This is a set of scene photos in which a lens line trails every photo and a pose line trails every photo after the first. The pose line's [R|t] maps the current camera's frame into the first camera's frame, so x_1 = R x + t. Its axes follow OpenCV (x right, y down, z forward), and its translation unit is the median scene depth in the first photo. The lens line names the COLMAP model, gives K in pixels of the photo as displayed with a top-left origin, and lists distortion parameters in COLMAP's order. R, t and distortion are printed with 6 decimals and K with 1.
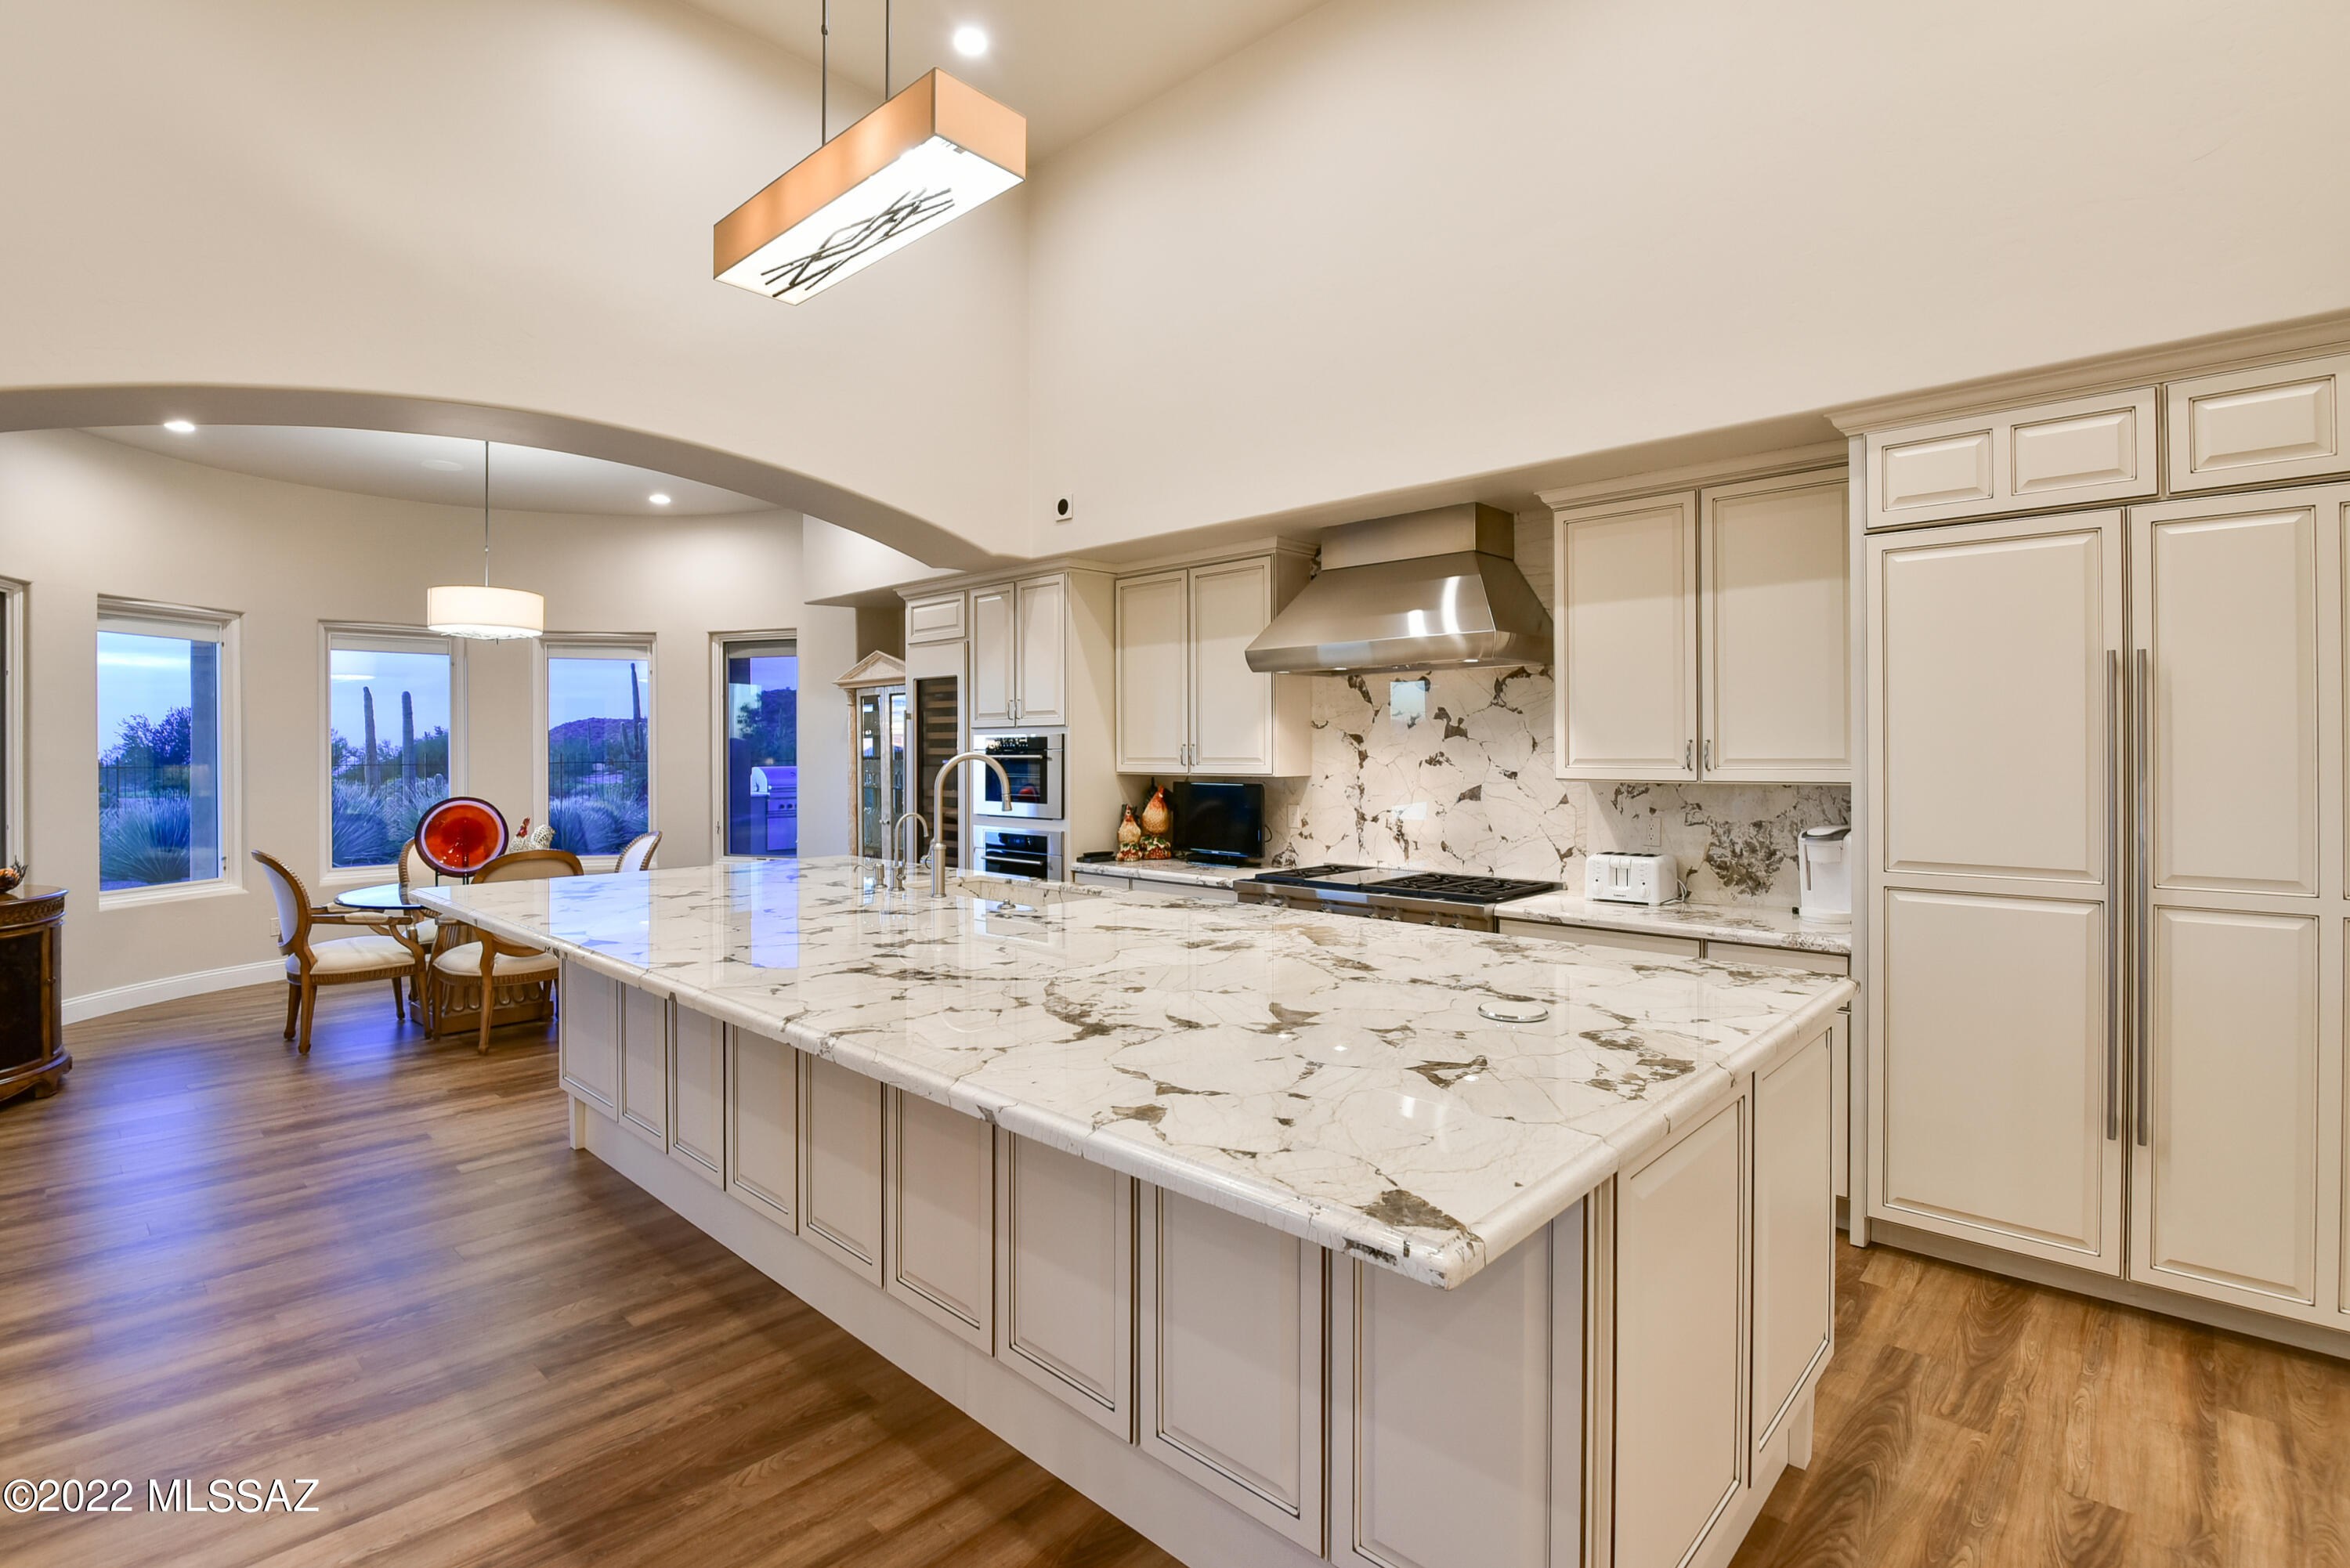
lens RADIAL K [[1104.8, 0, 1150.0], [0, 1104.8, 753.3], [0, 0, 1]] dist [-0.009212, -0.011206]
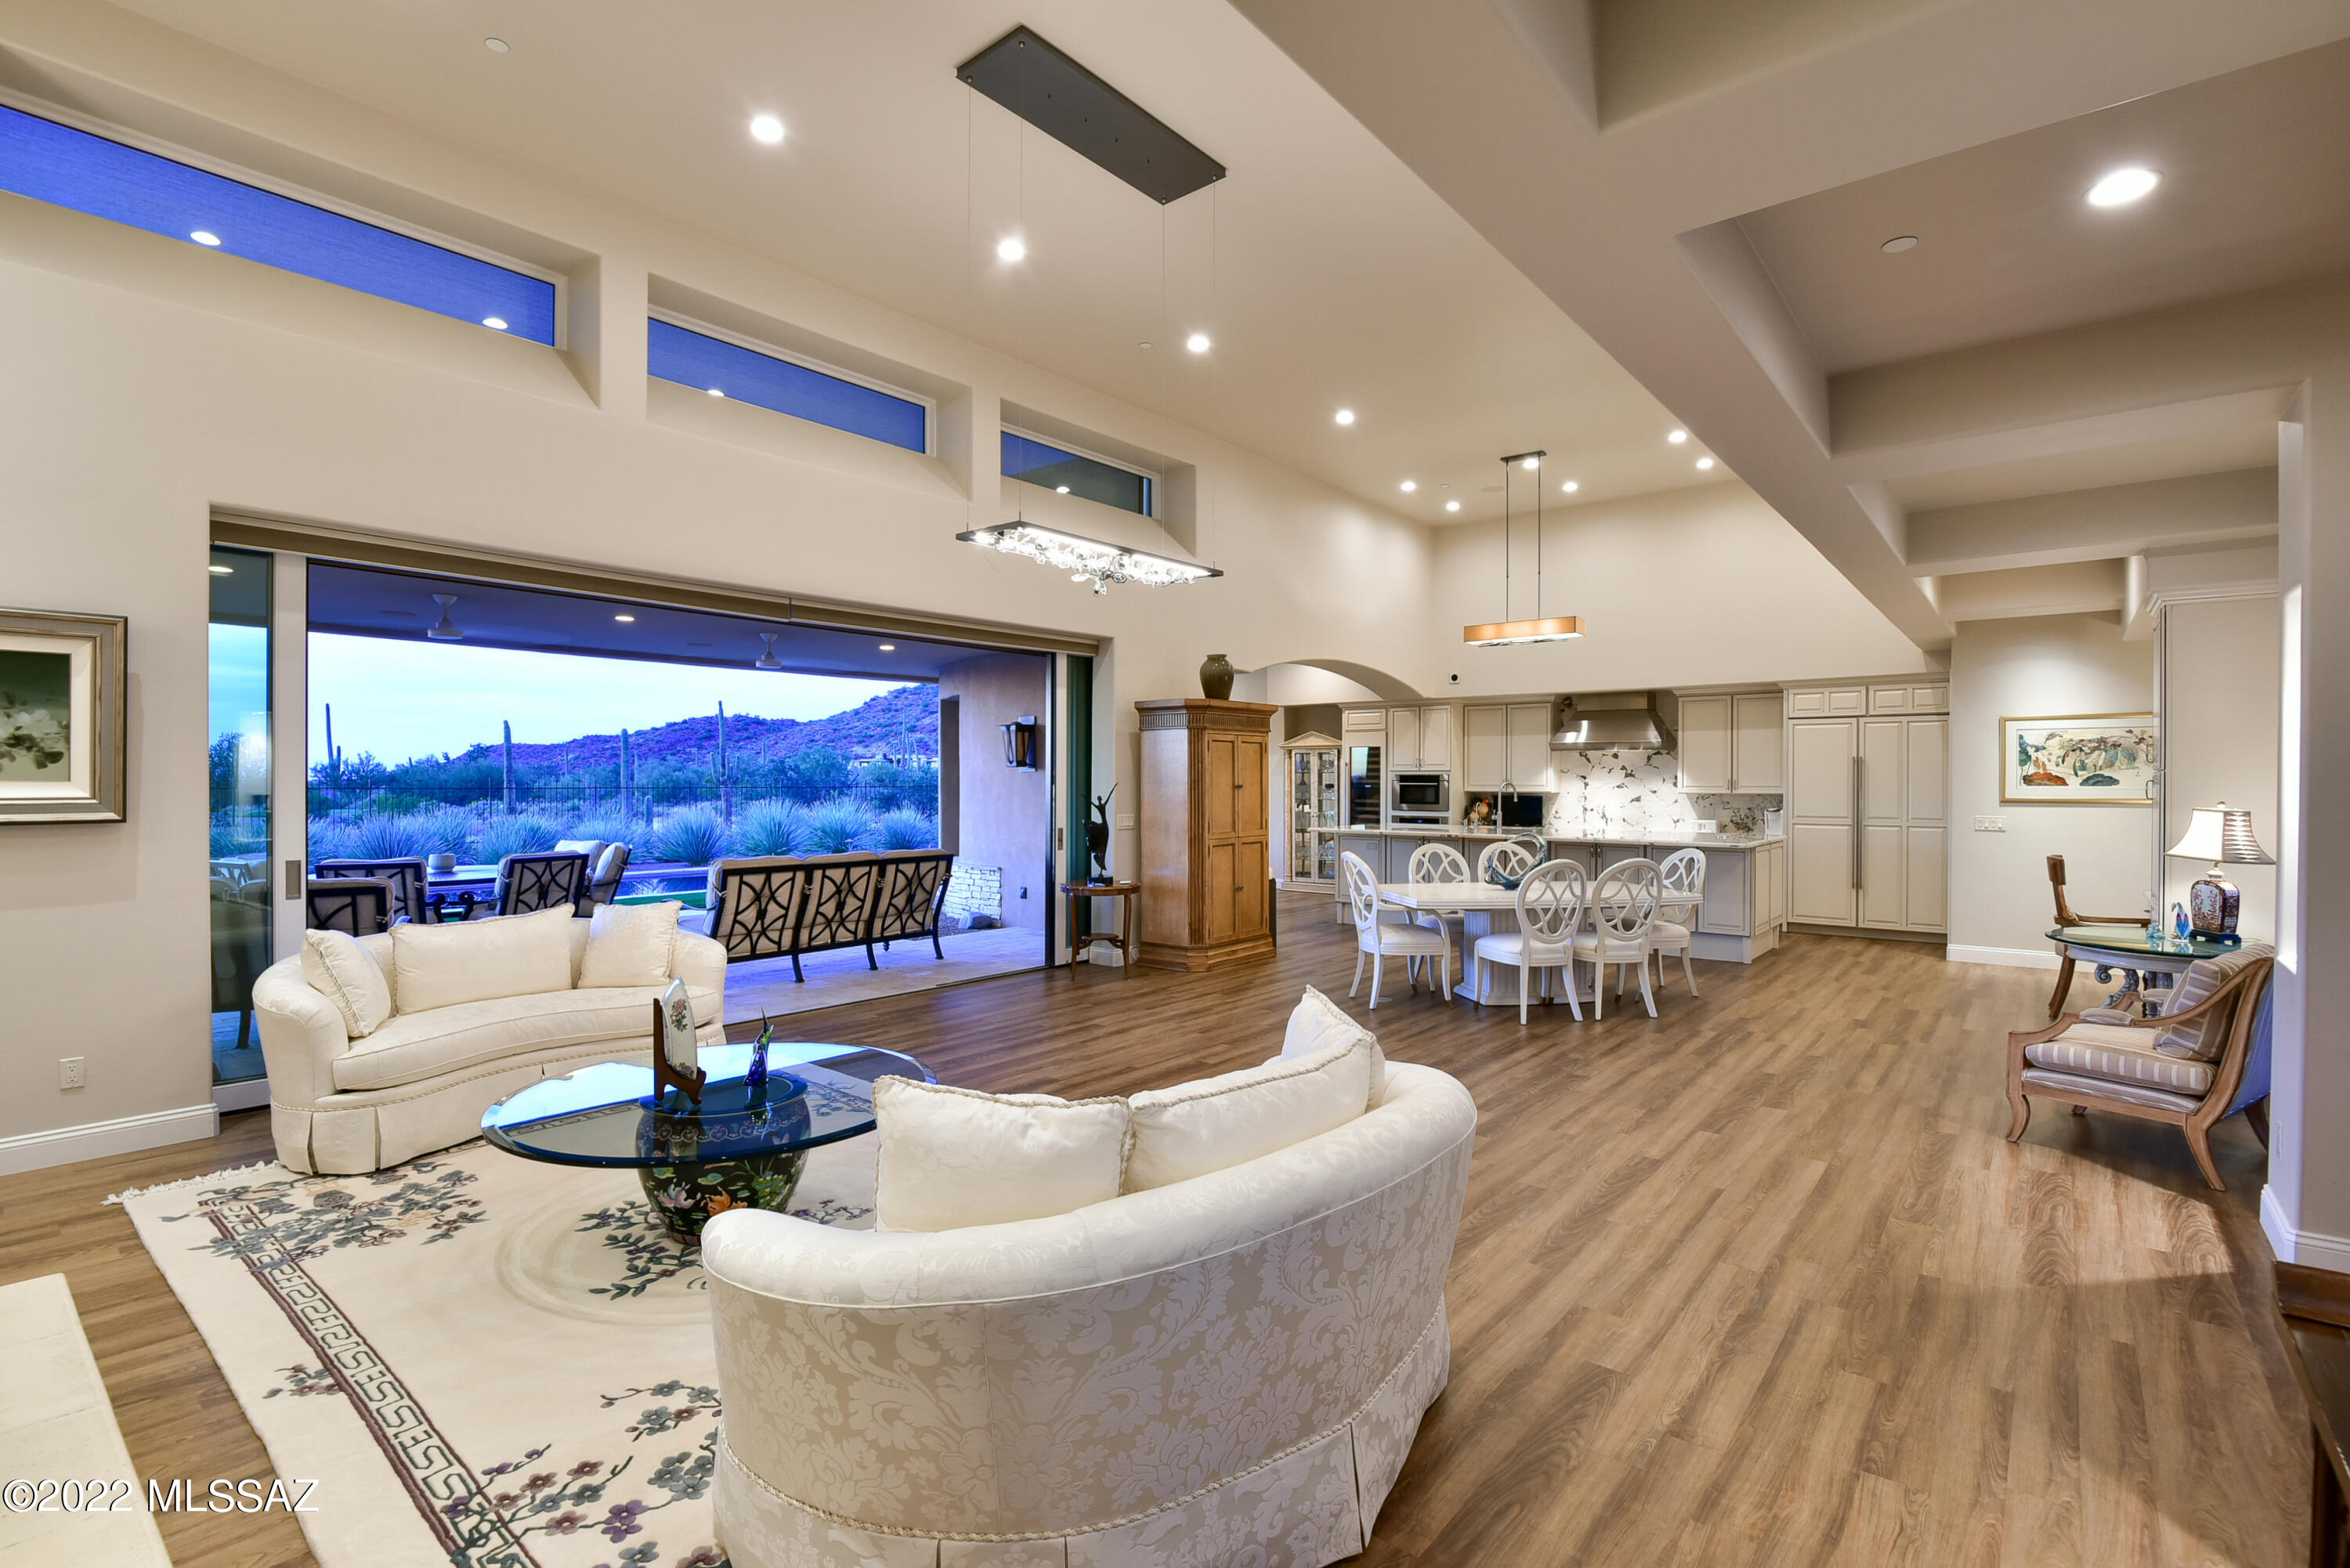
lens RADIAL K [[1065.3, 0, 1175.0], [0, 1065.3, 784.0], [0, 0, 1]] dist [0.002739, 0.000153]
pose [[0.997525, 0.003858, 0.070203, -1.003682], [-0.004001, 0.999990, 0.001890, 0.000696], [-0.070195, -0.002166, 0.997531, -1.474297]]
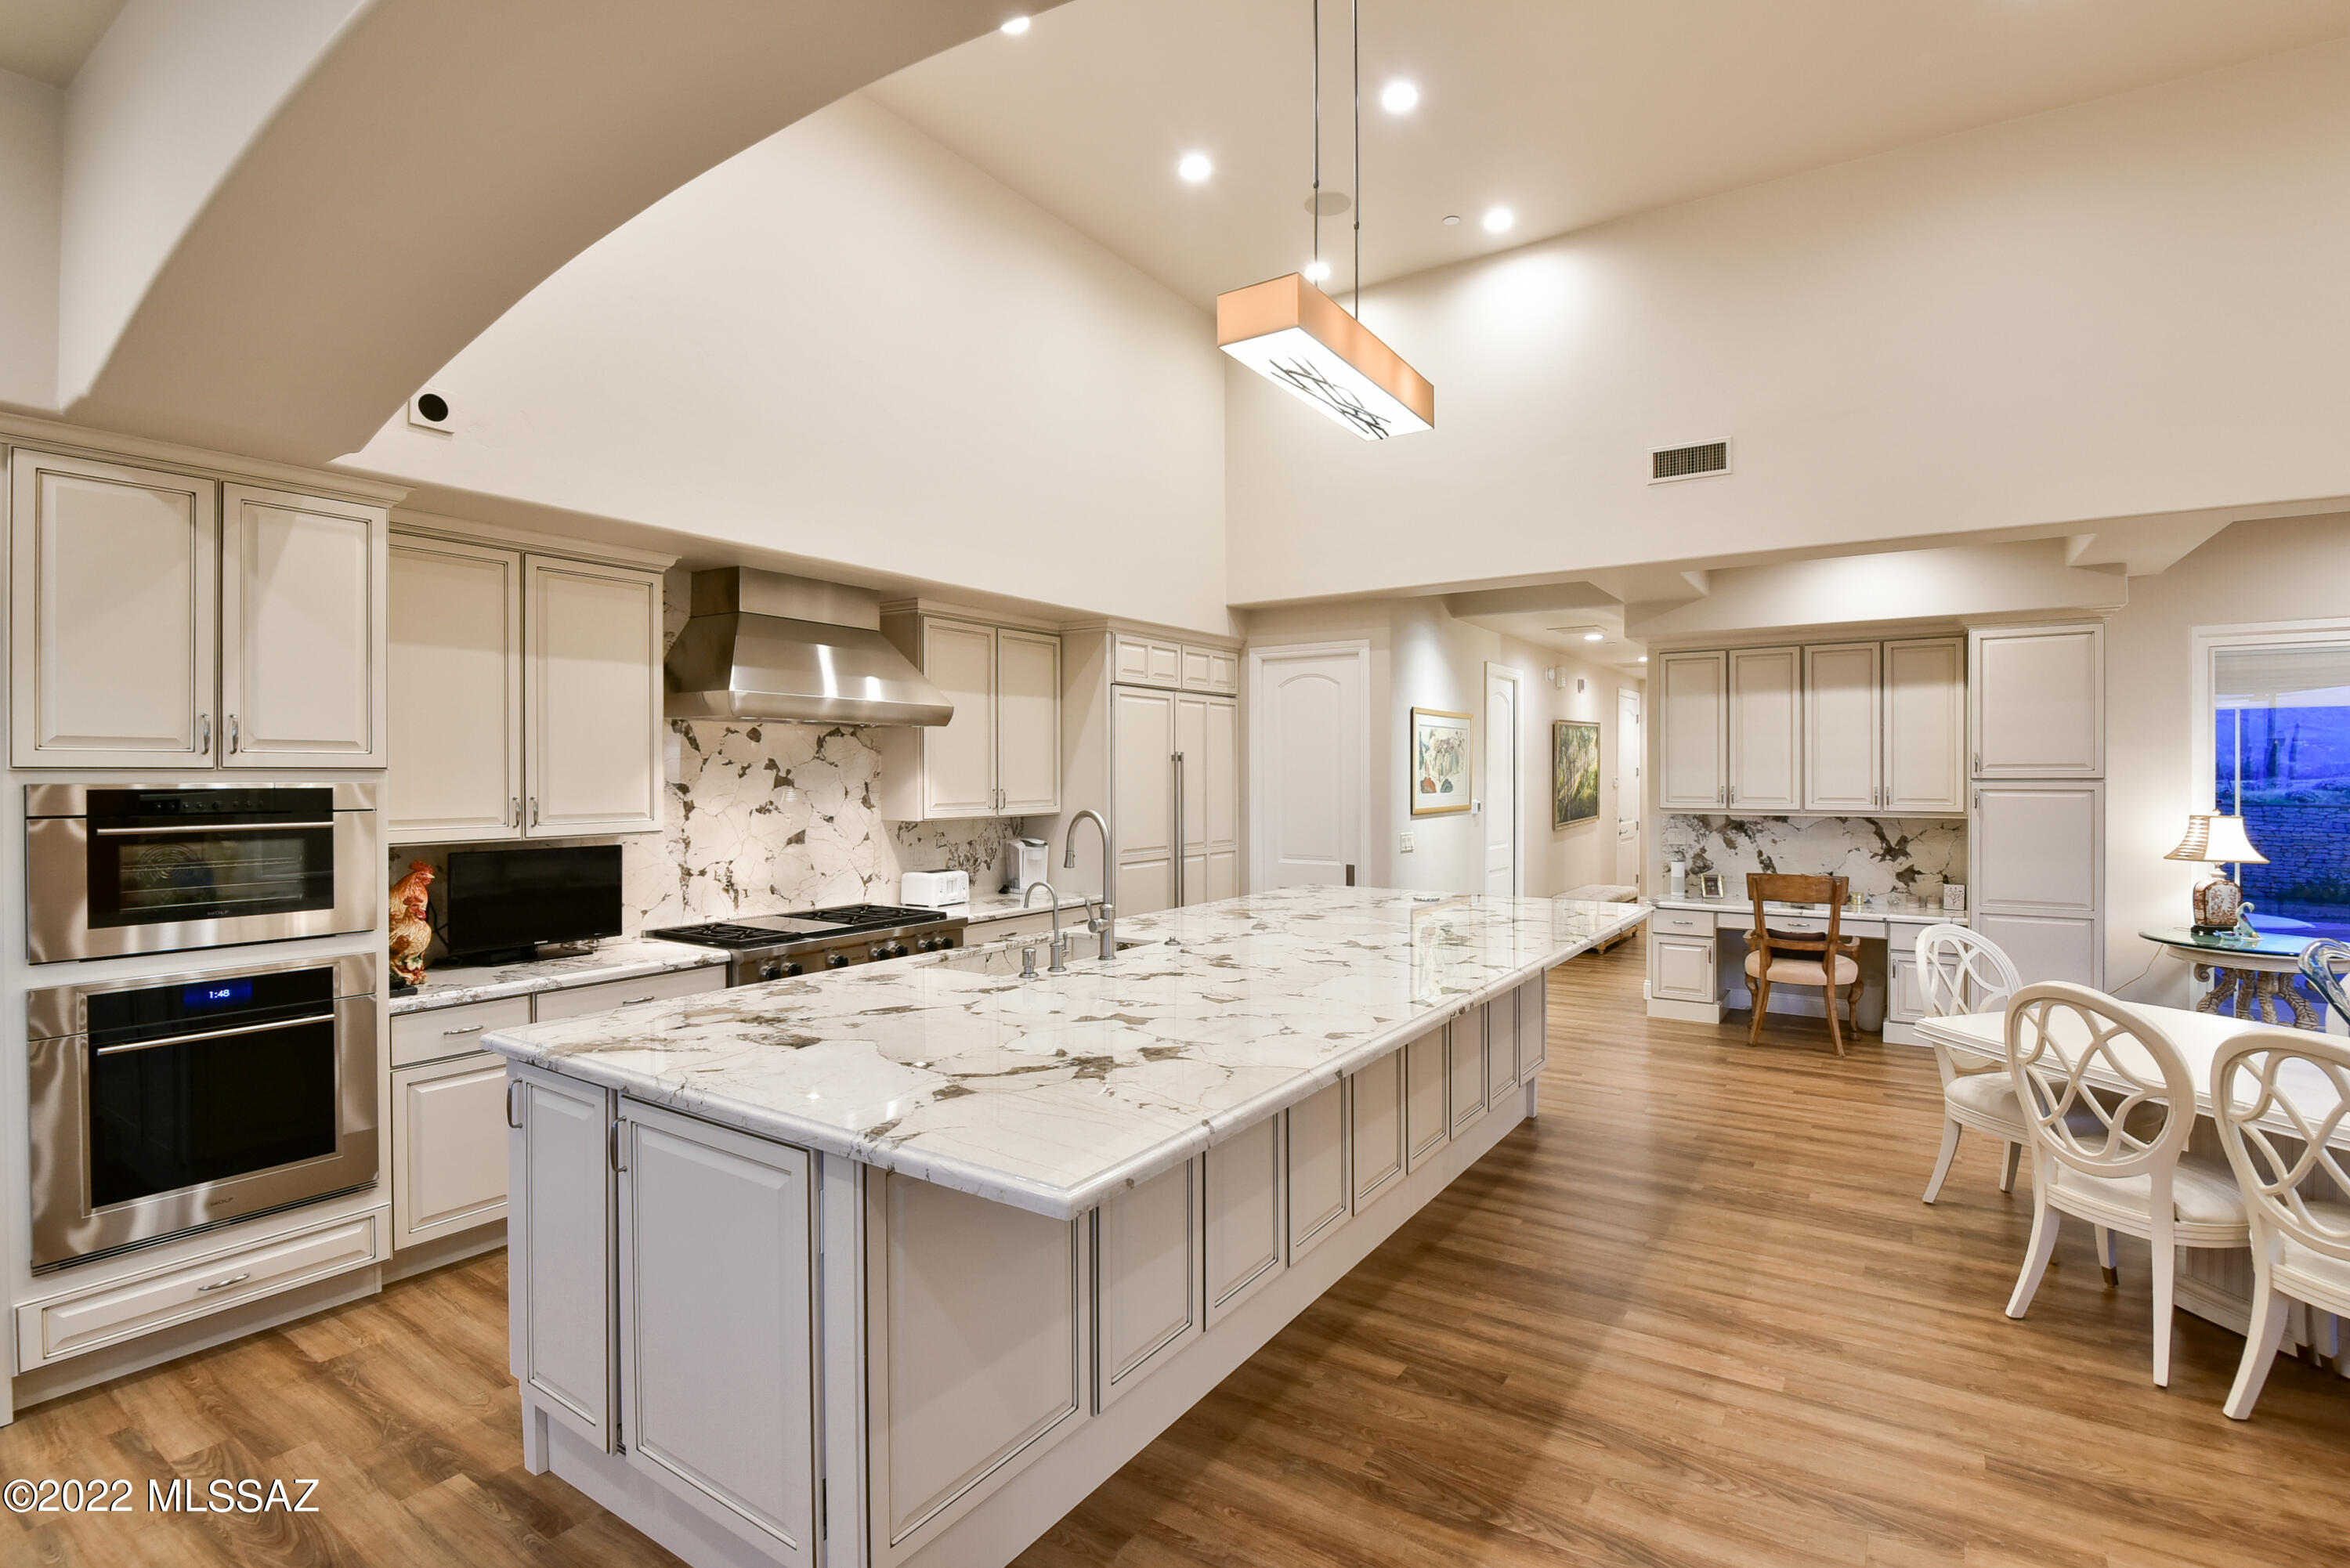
lens RADIAL K [[1097.8, 0, 1175.0], [0, 1097.8, 784.0], [0, 0, 1]] dist [-0.005802, -0.013960]
pose [[-0.174348, -0.004645, 0.984673, -0.888056], [0.004617, 0.999974, 0.005535, -0.022571], [-0.984673, 0.005512, -0.174322, 0.853248]]
